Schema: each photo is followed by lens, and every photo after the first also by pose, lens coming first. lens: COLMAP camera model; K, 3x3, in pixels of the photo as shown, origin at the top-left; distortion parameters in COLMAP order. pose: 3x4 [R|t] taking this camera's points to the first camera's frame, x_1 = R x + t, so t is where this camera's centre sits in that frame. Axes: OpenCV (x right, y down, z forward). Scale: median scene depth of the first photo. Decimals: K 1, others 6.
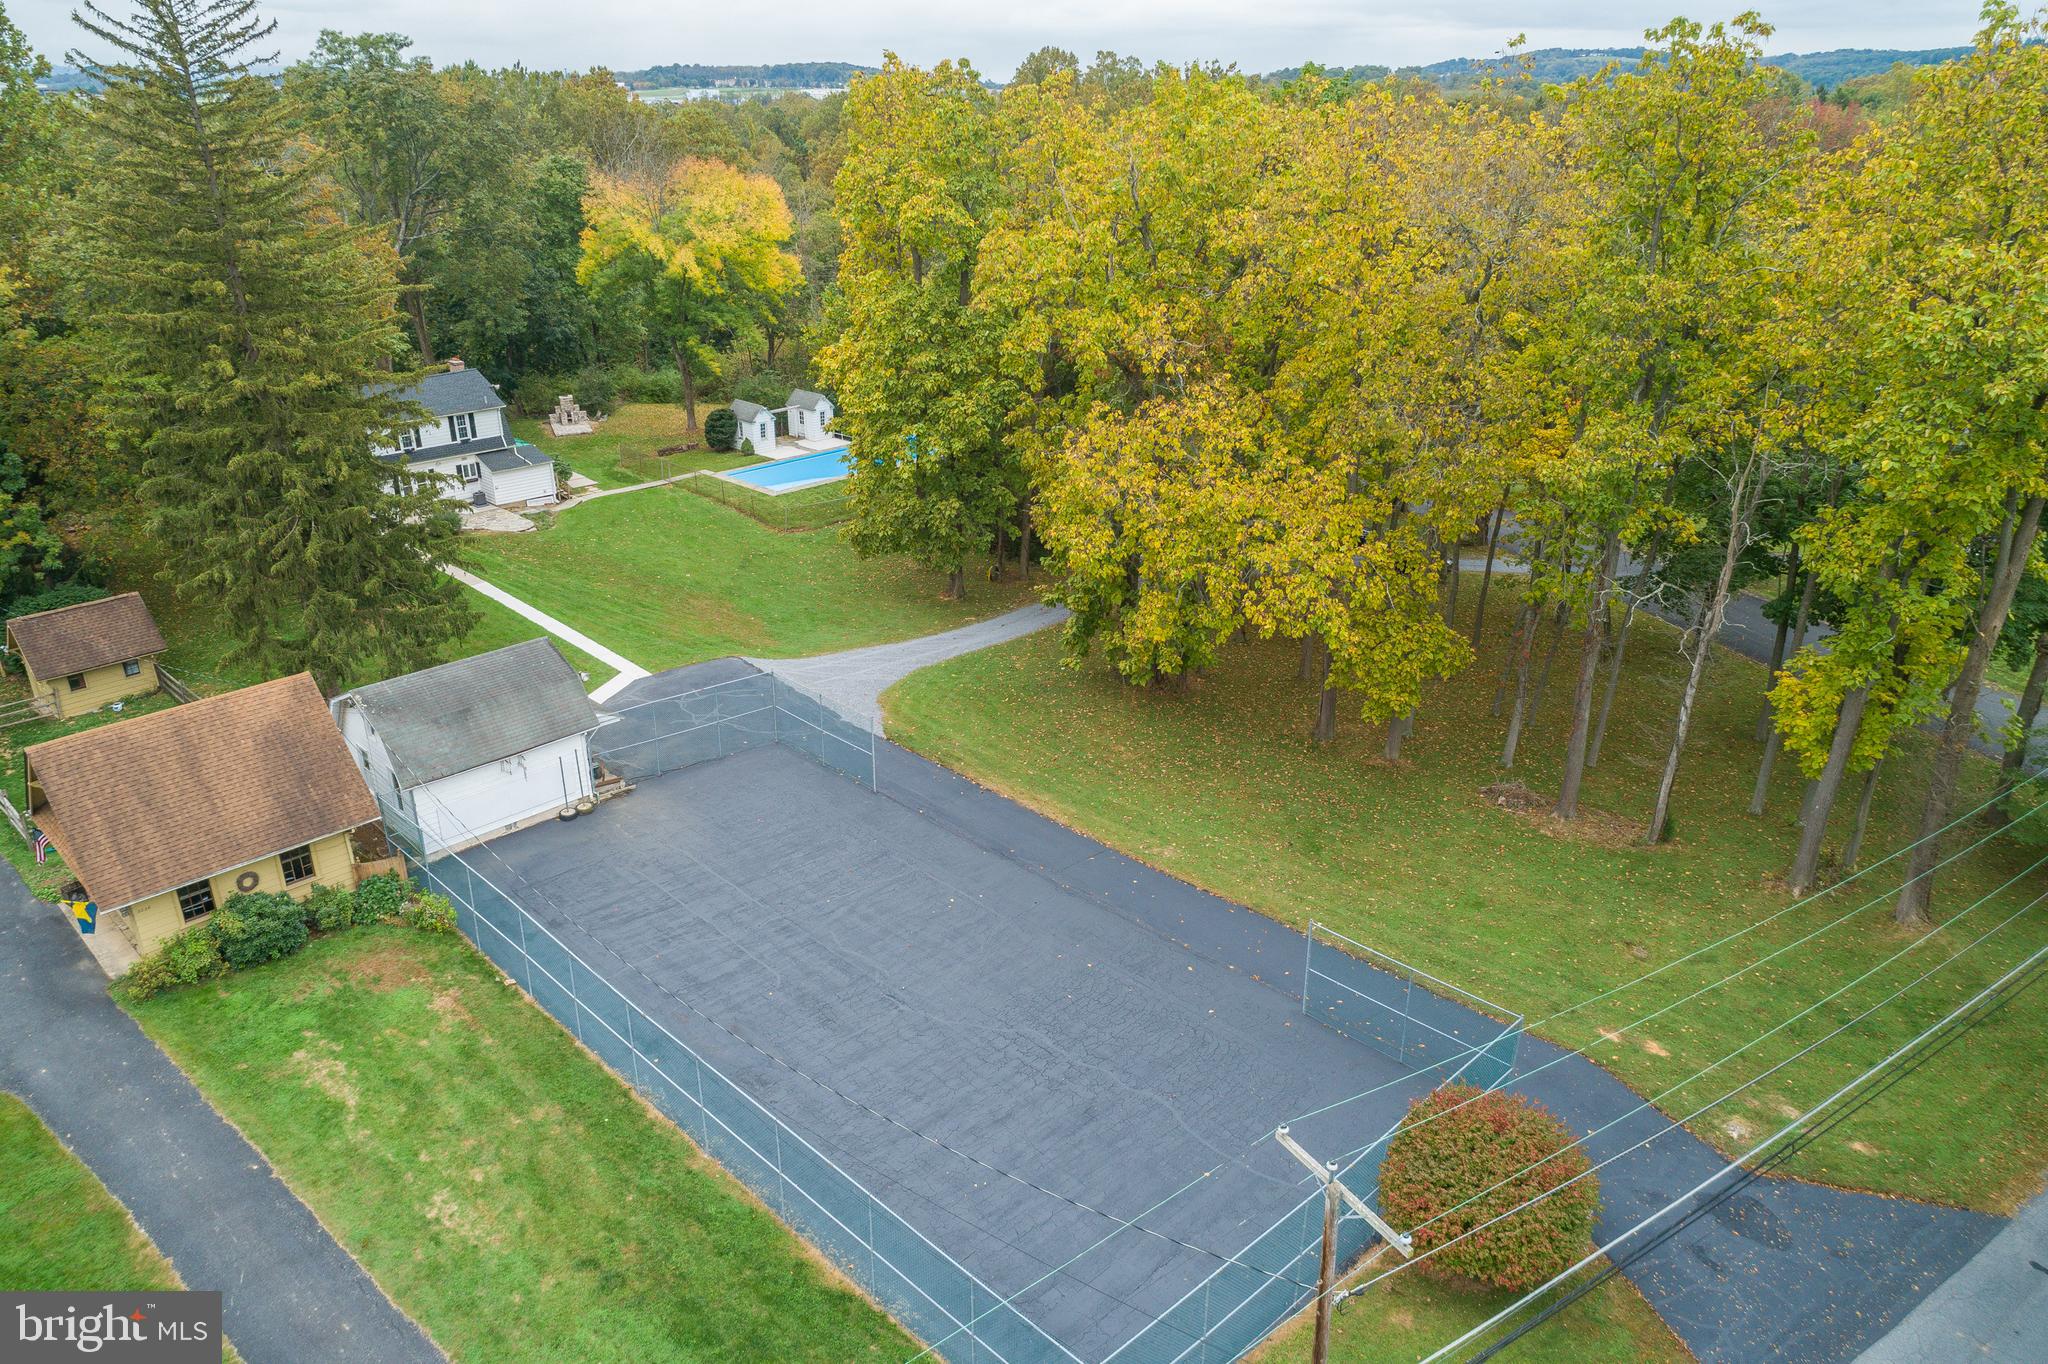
lens RADIAL K [[1387.0, 0, 1034.1], [0, 1387.0, 685.5], [0, 0, 1]] dist [-0.014582, 0.005704]
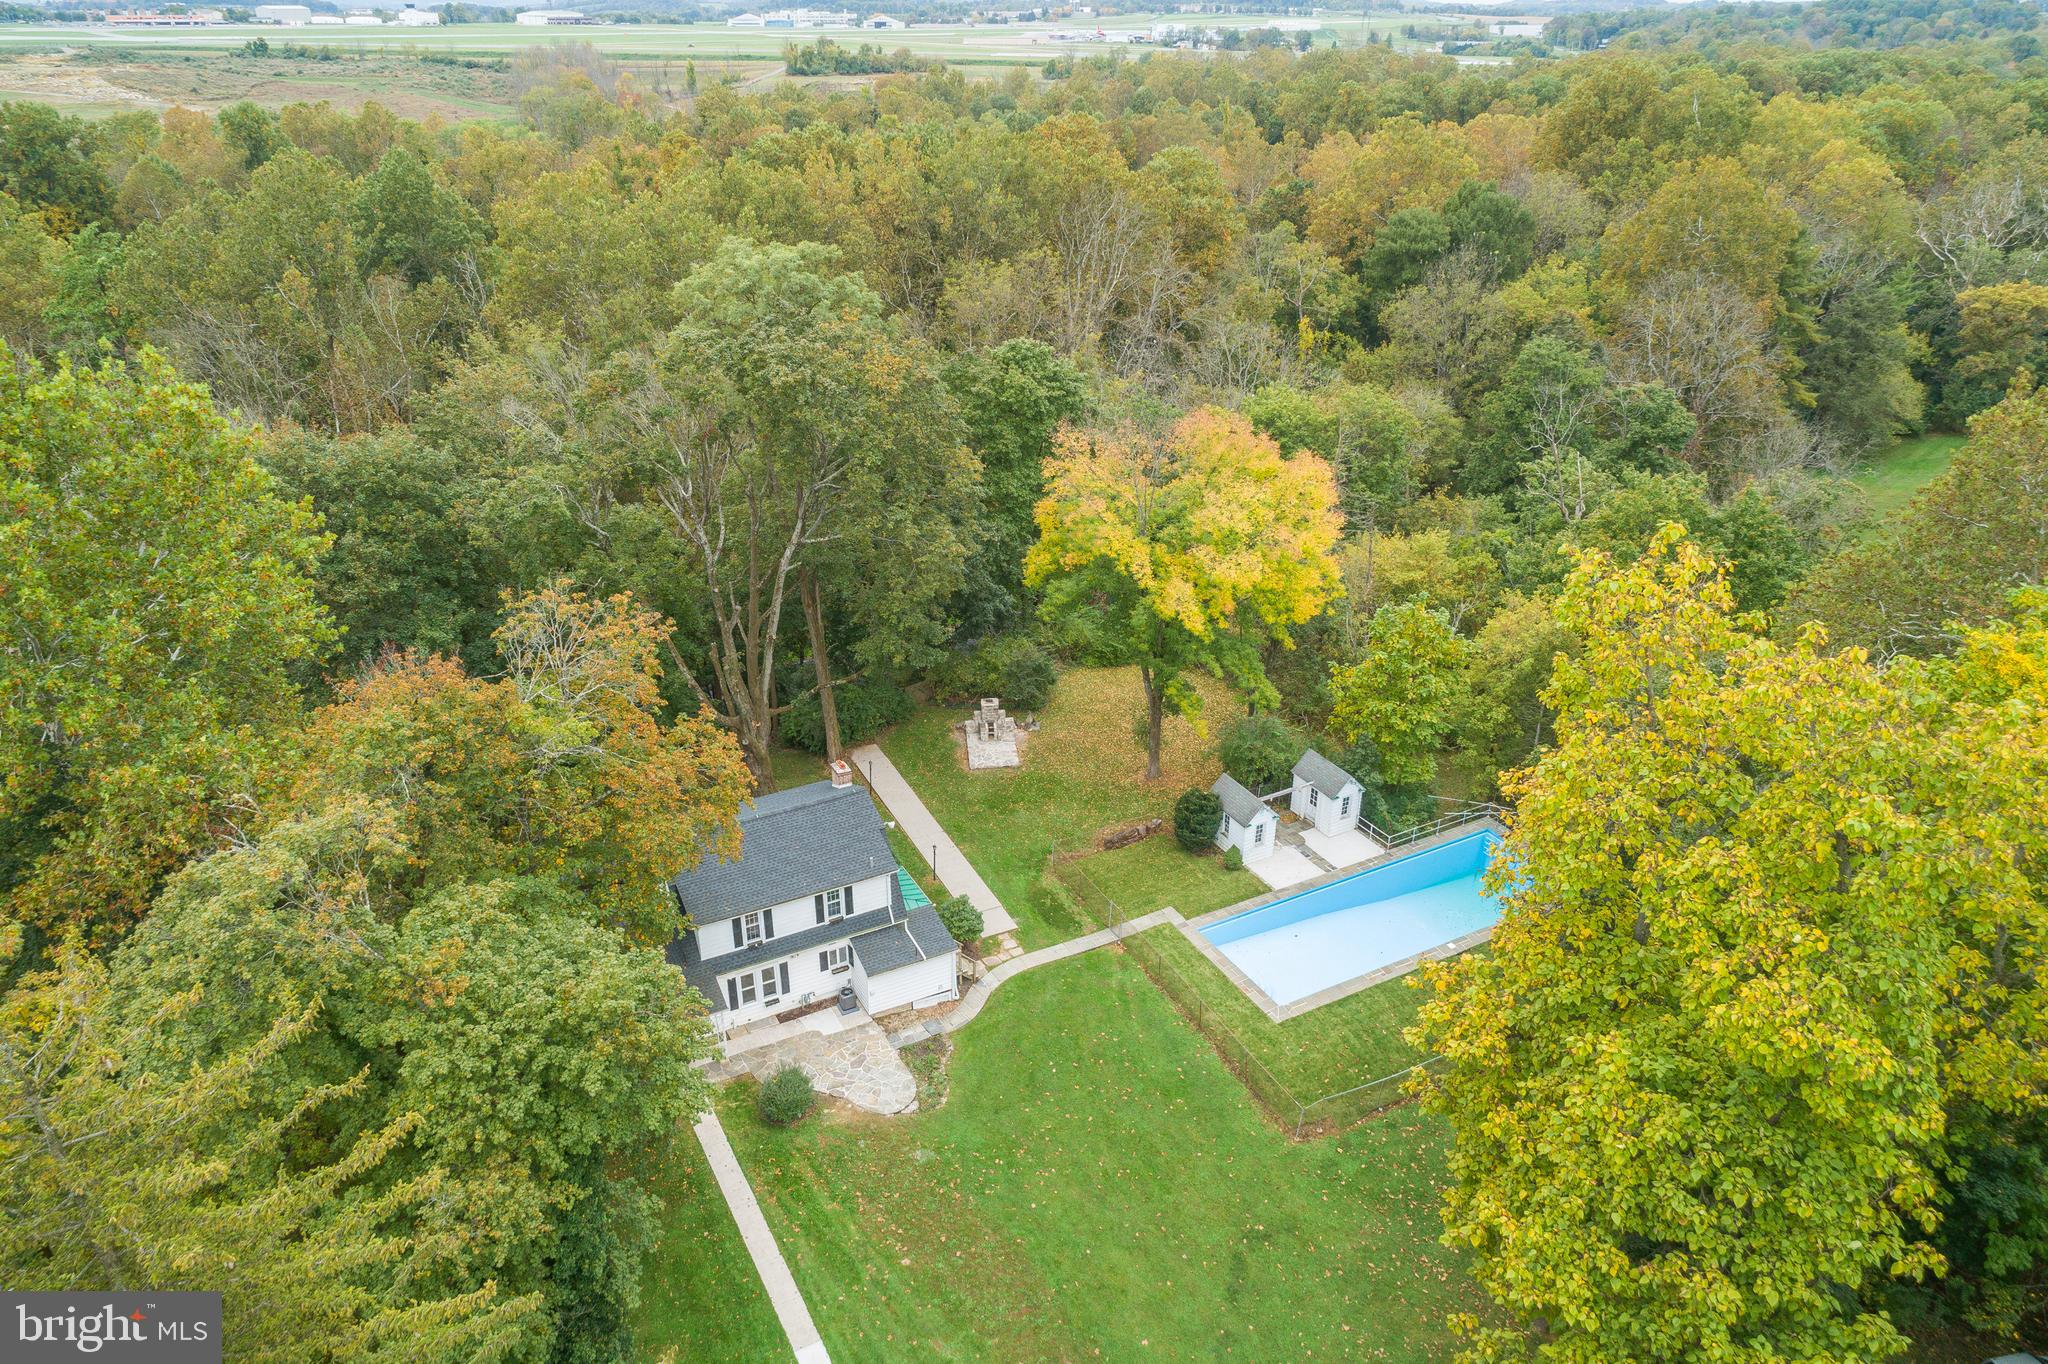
lens RADIAL K [[1387.0, 0, 1032.7], [0, 1387.0, 686.6], [0, 0, 1]] dist [-0.014582, 0.005704]
pose [[0.954786, 0.134699, -0.265027, -0.135272], [-0.120984, 0.990358, 0.067490, -0.296519], [0.271563, -0.032375, 0.961876, 0.329129]]
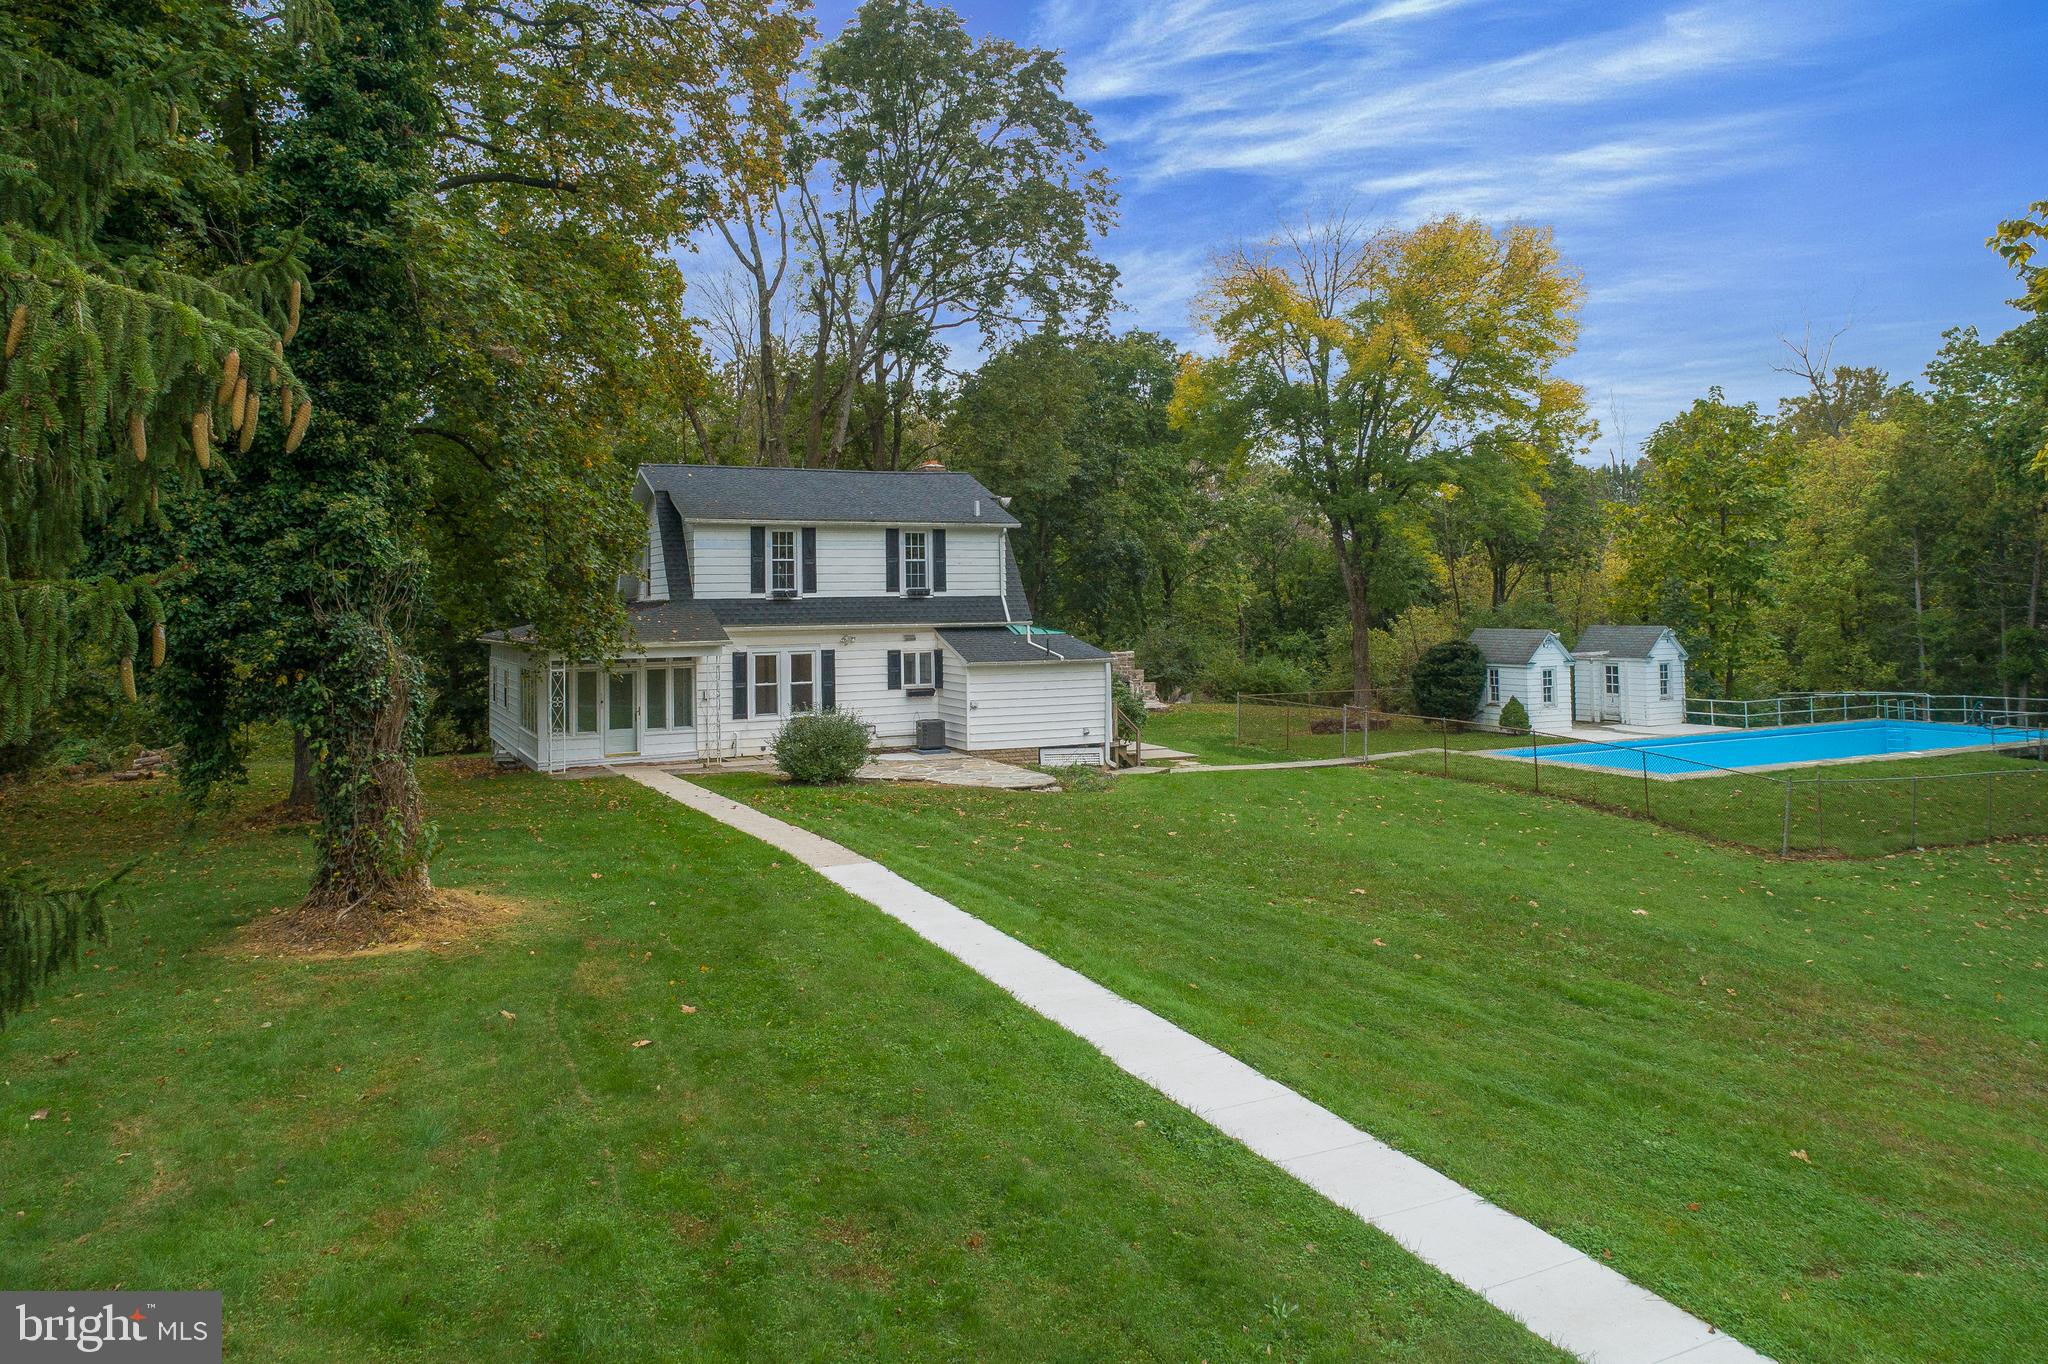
lens RADIAL K [[1387.0, 0, 1020.9], [0, 1387.0, 524.8], [0, 0, 1]] dist [-0.014582, 0.005704]
pose [[0.937456, -0.044006, -0.345311, -0.204647], [-0.116762, 0.894759, -0.431014, -0.017628], [0.327937, 0.444376, 0.833659, 0.562601]]
